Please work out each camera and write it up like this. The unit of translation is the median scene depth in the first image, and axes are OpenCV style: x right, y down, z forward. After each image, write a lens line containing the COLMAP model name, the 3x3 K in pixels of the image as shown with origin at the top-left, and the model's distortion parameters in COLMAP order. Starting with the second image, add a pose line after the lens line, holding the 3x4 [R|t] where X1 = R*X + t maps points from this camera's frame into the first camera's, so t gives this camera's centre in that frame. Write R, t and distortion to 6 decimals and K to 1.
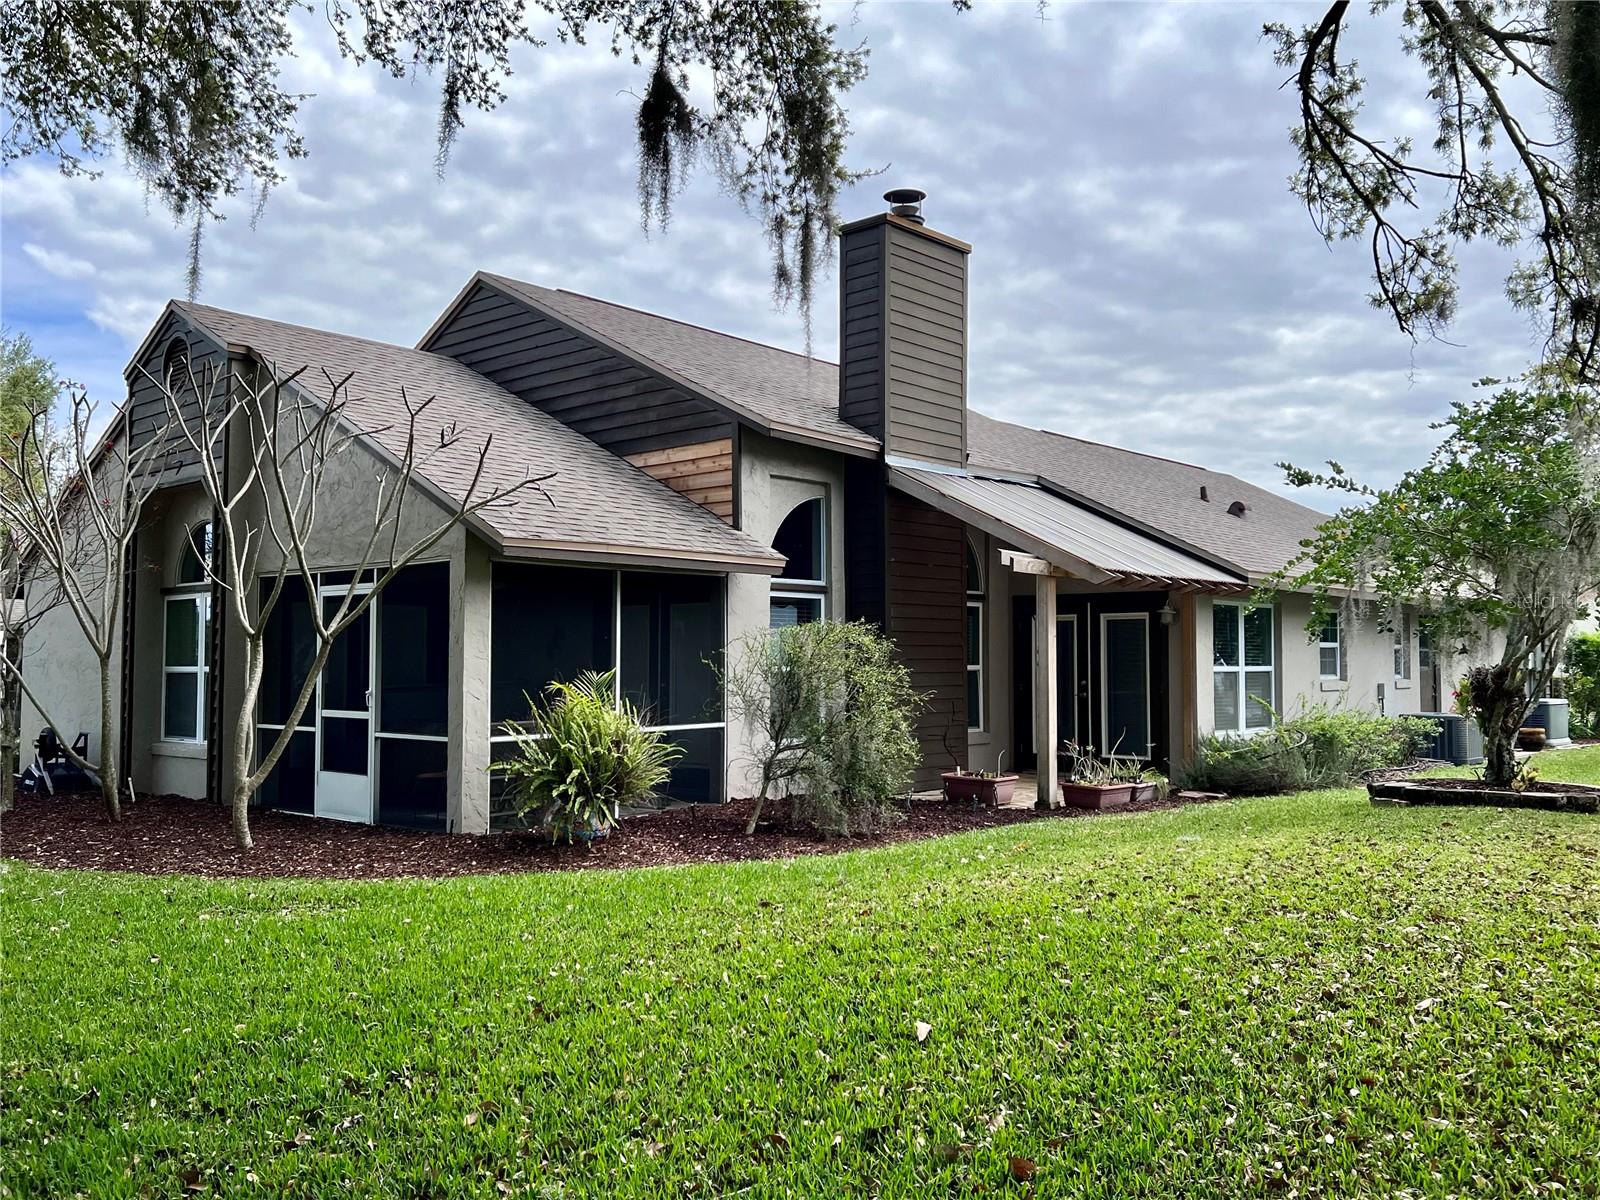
lens RADIAL K [[1337.8, 0, 800.0], [0, 1337.8, 600.0], [0, 0, 1]] dist [-0.006636, -0.002584]
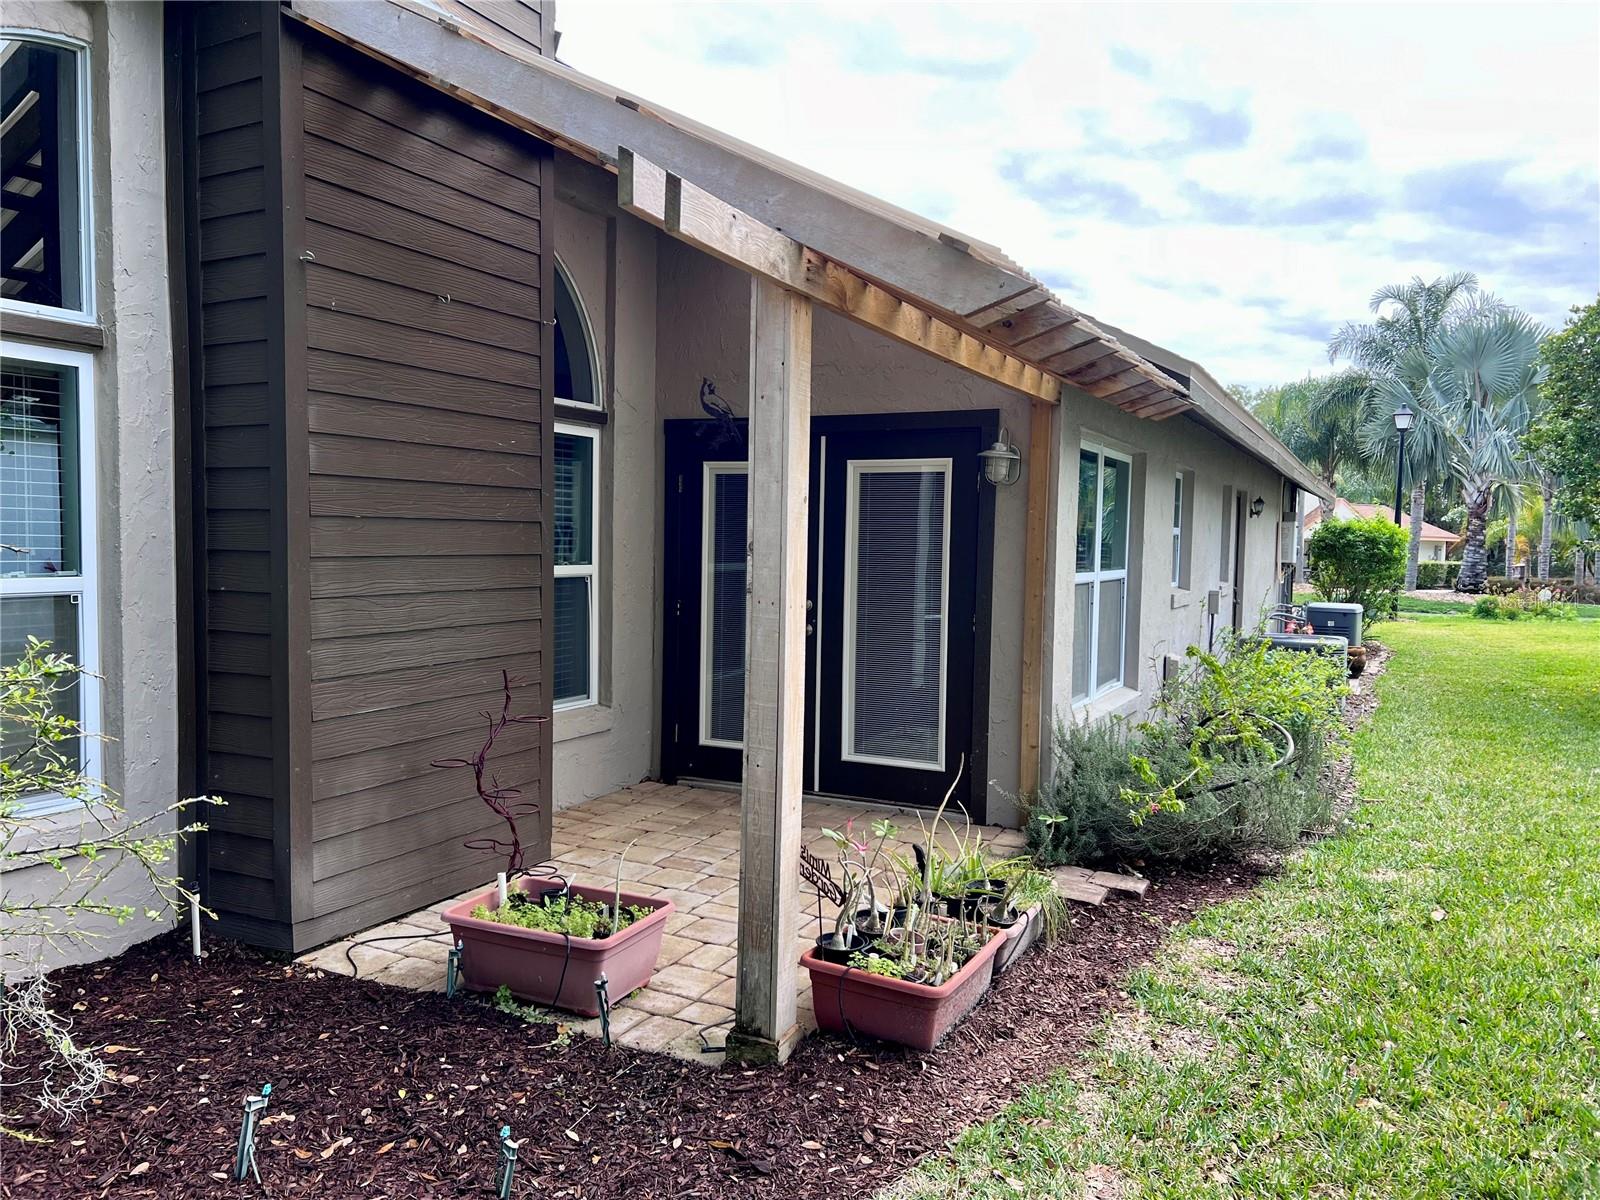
lens RADIAL K [[1200.7, 0, 797.1], [0, 1200.7, 601.3], [0, 0, 1]] dist [0.091210, -0.124536]
pose [[0.962563, 0.006047, 0.270990, 0.094207], [-0.034700, 0.994274, 0.101071, 0.018182], [-0.268827, -0.106691, 0.957261, 0.604141]]
